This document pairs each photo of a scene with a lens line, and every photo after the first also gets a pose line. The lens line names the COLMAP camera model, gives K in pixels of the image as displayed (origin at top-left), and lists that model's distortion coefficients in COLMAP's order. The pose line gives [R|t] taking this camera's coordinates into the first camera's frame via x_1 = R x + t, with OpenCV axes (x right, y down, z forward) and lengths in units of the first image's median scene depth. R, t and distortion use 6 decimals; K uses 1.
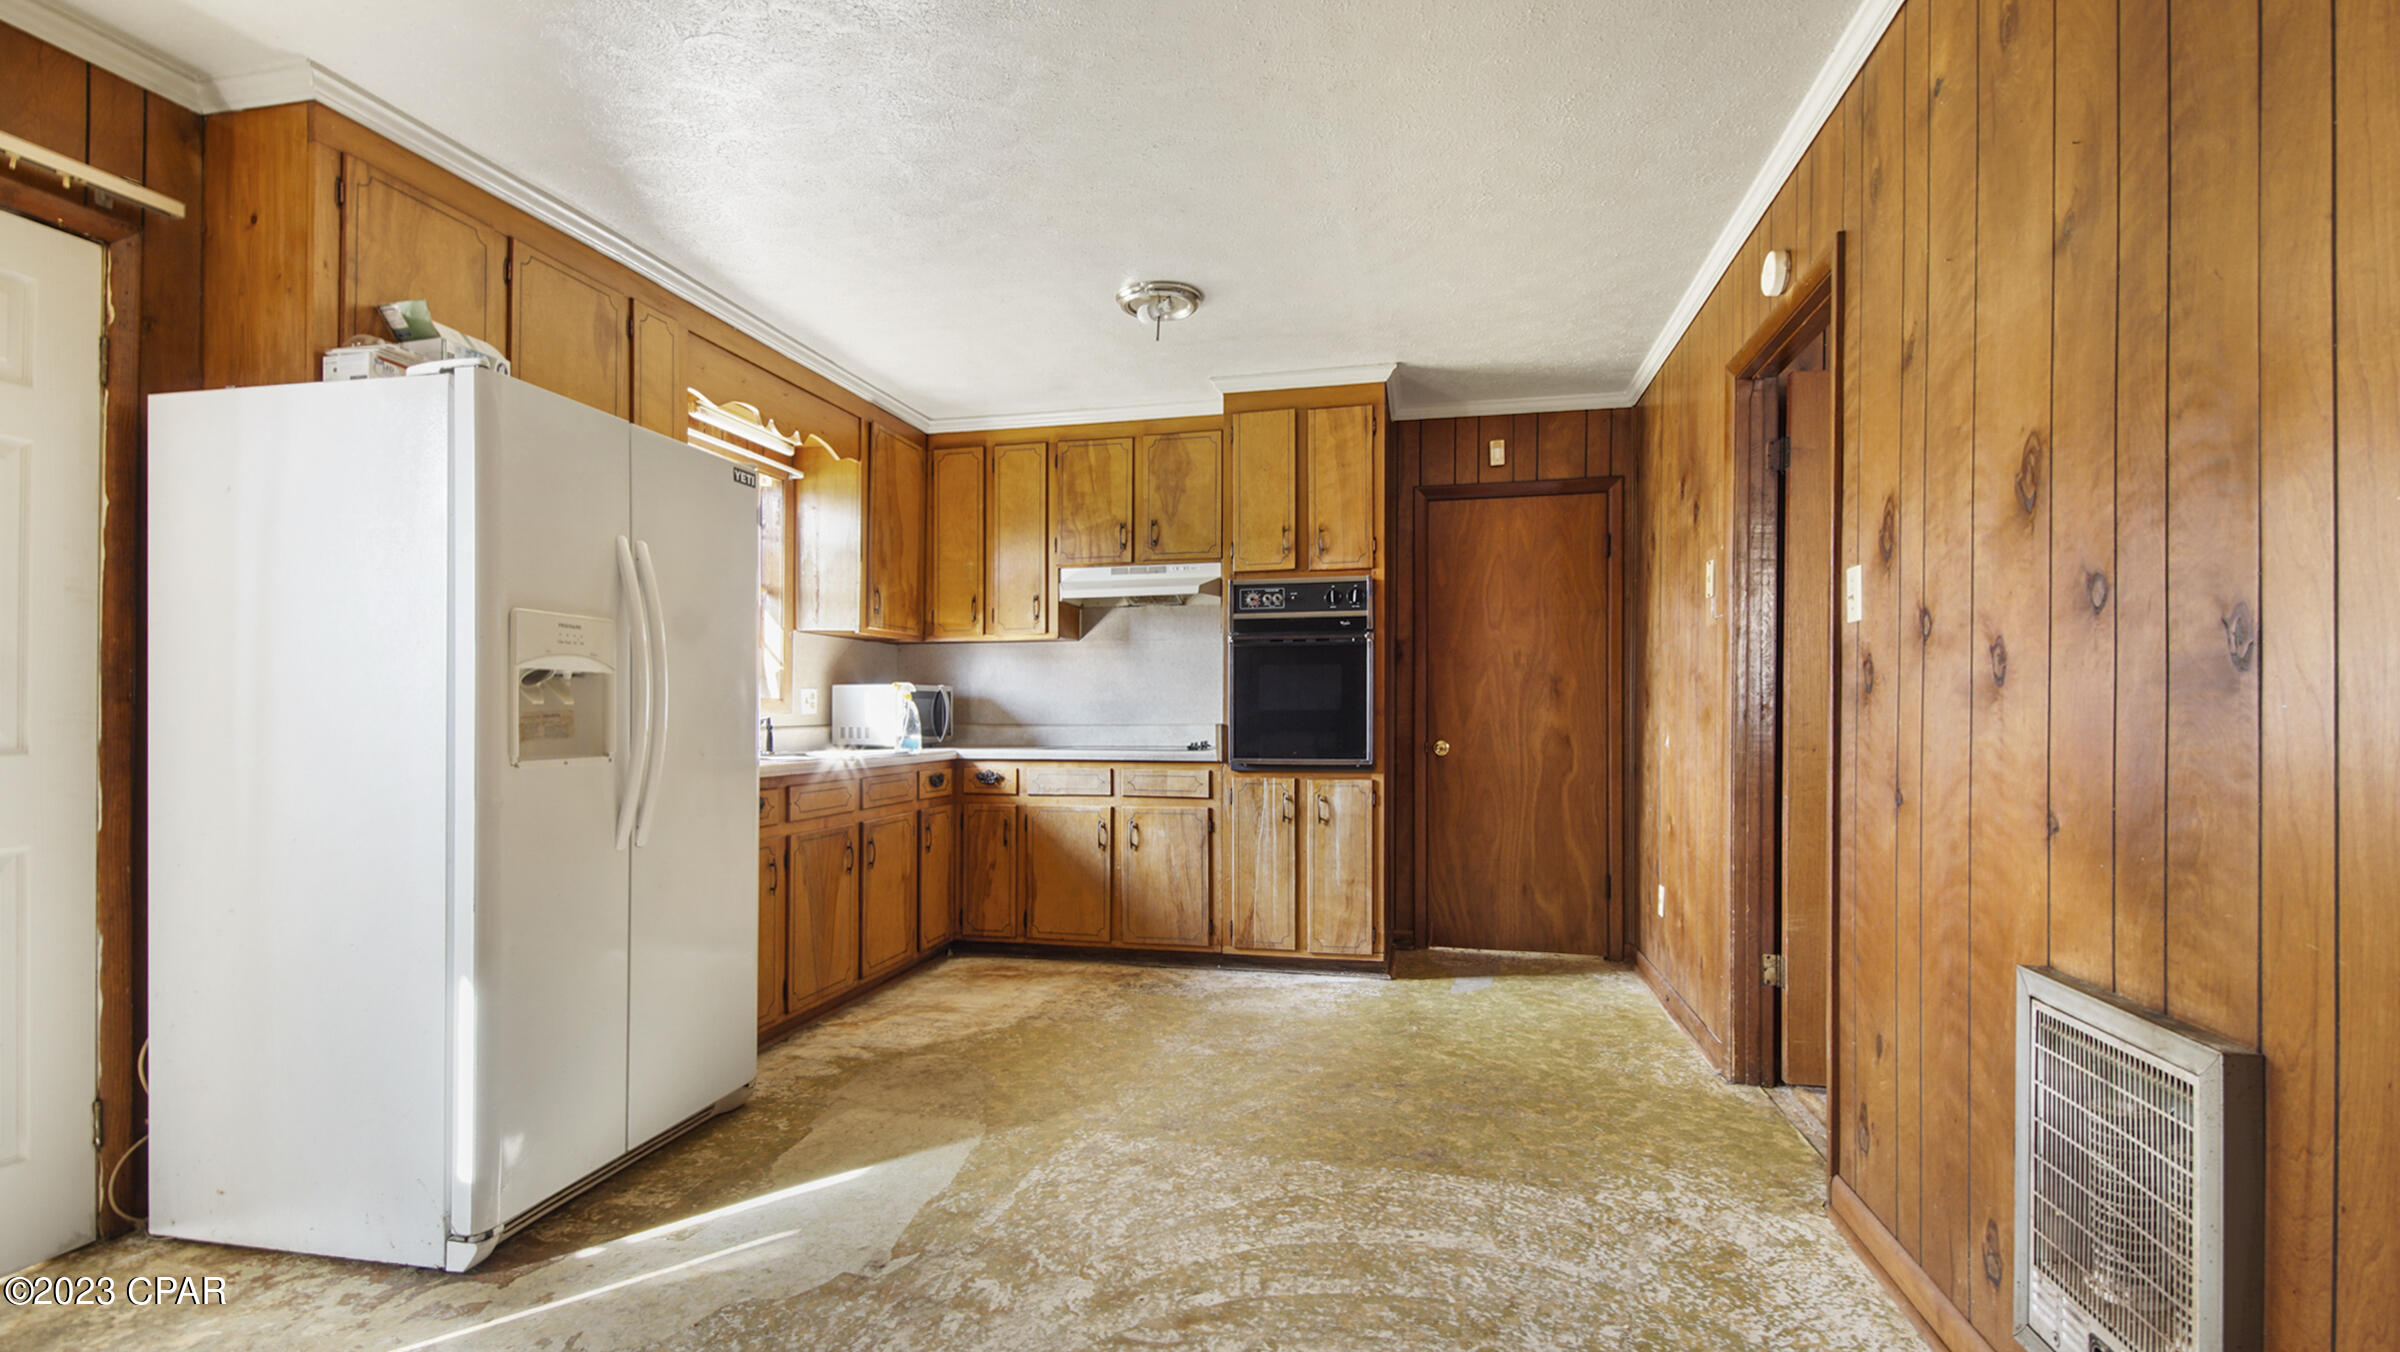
lens RADIAL K [[999.5, 0, 1194.1], [0, 999.5, 708.0], [0, 0, 1]] dist [0.001788, 0.000049]
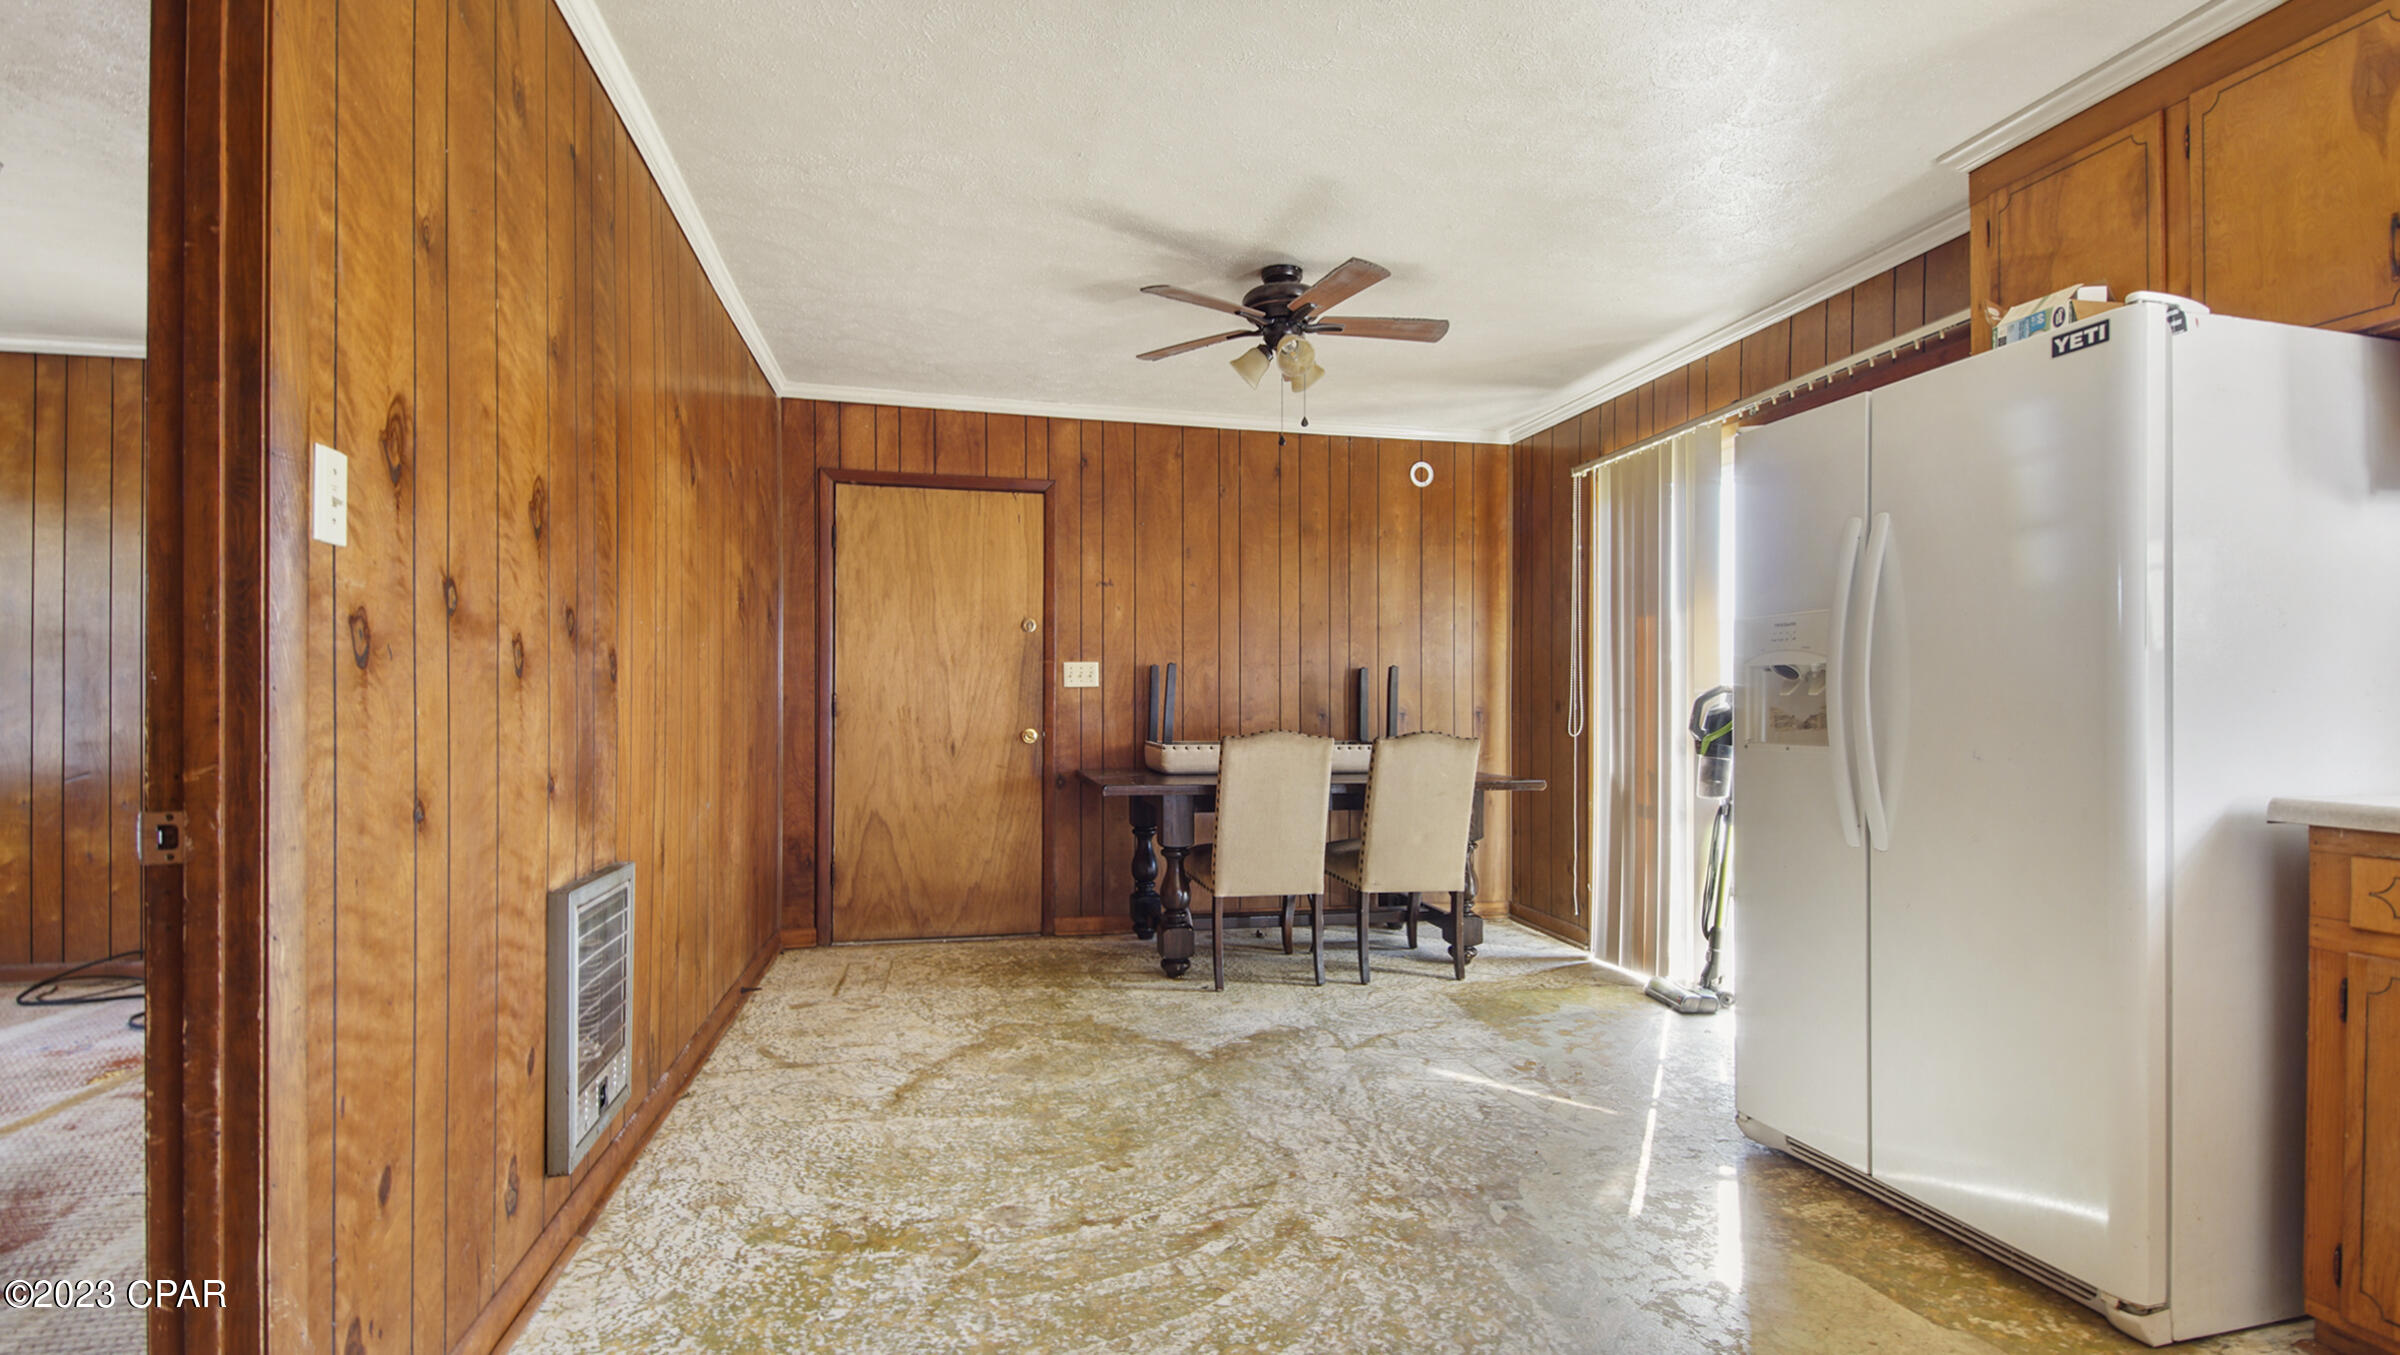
lens RADIAL K [[999.5, 0, 1194.1], [0, 999.5, 709.5], [0, 0, 1]] dist [0.001788, 0.000049]
pose [[-0.892443, 0.000273, -0.451160, 0.515879], [0.000755, 0.999999, -0.000888, 0.012971], [0.451159, -0.001133, -0.892443, 1.934309]]
